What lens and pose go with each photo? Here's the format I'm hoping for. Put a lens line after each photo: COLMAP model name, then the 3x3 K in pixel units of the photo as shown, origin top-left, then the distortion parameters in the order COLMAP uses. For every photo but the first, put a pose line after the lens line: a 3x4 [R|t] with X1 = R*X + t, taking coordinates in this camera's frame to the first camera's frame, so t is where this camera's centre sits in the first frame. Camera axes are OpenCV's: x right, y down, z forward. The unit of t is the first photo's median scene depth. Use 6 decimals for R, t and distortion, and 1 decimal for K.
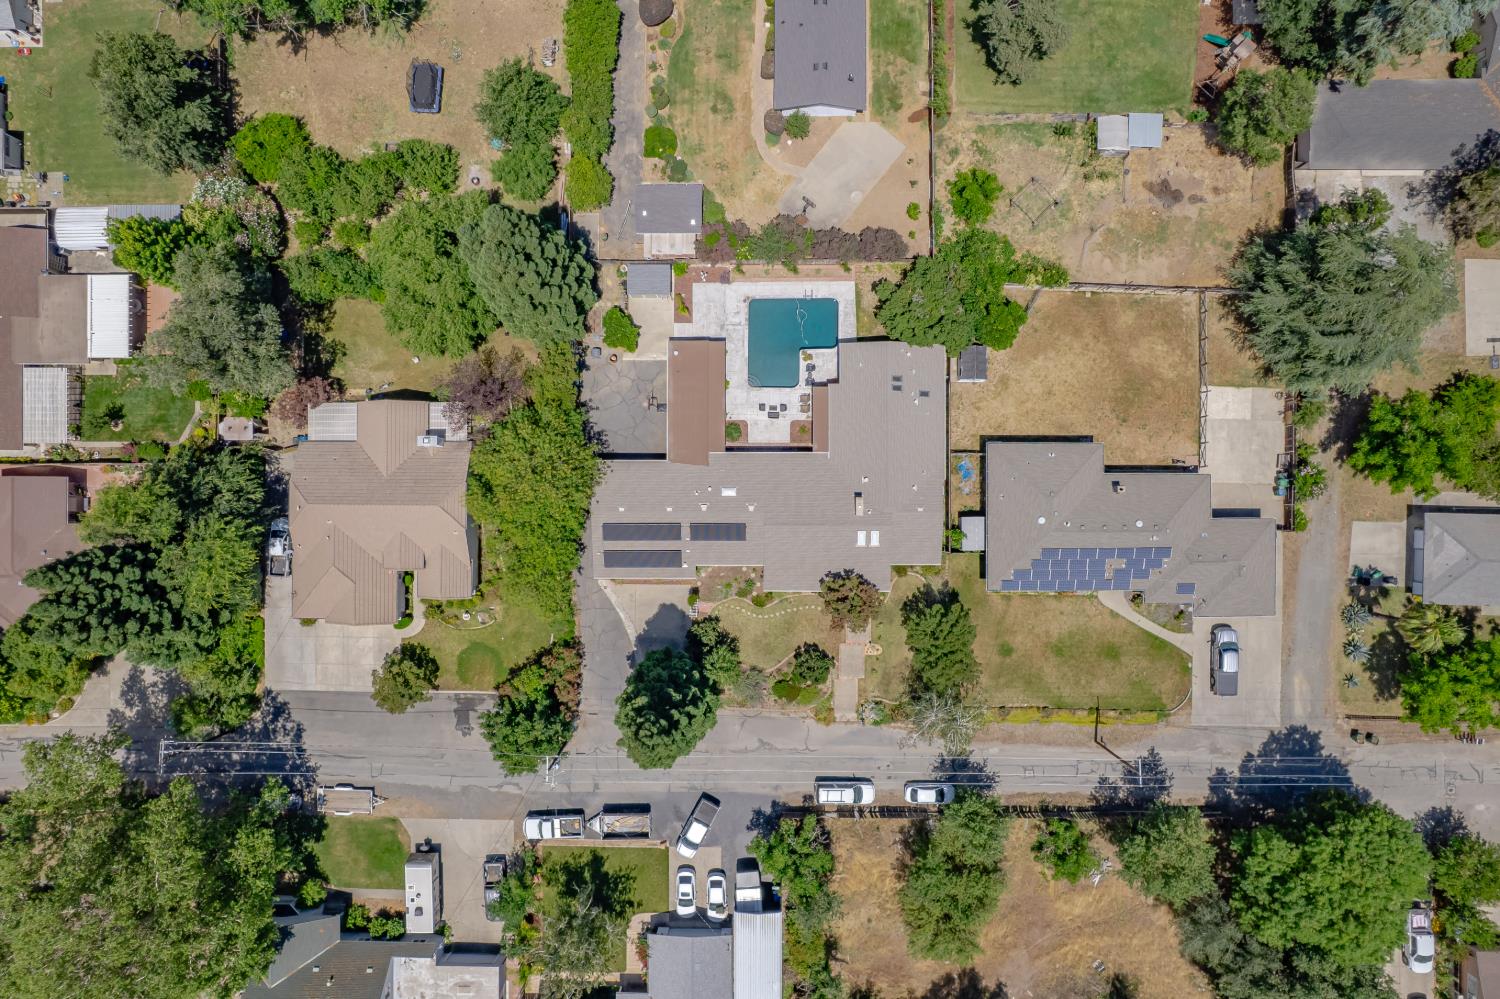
lens RADIAL K [[966.8, 0, 750.0], [0, 966.8, 499.5], [0, 0, 1]] dist [-0.050163, -0.000553]
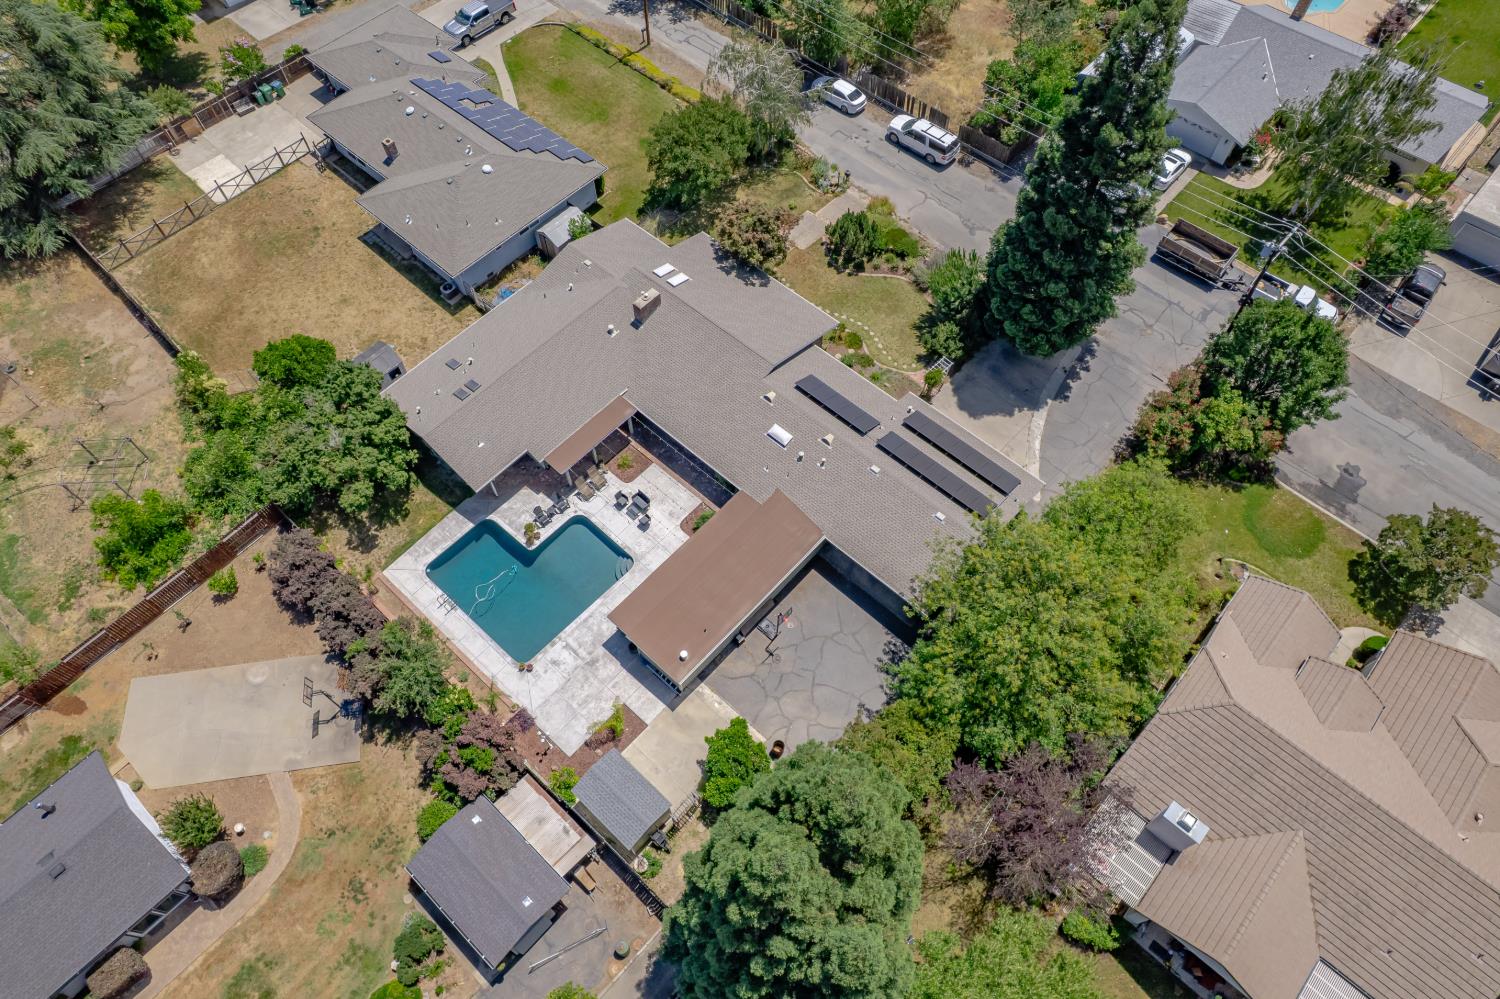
lens RADIAL K [[960.4, 0, 740.7], [0, 960.4, 504.5], [0, 0, 1]] dist [-0.078667, 0.072147]
pose [[-0.738269, -0.571250, 0.358654, -0.237386], [0.674273, -0.639014, 0.370158, -0.267835], [0.017732, 0.515107, 0.856942, 0.488042]]
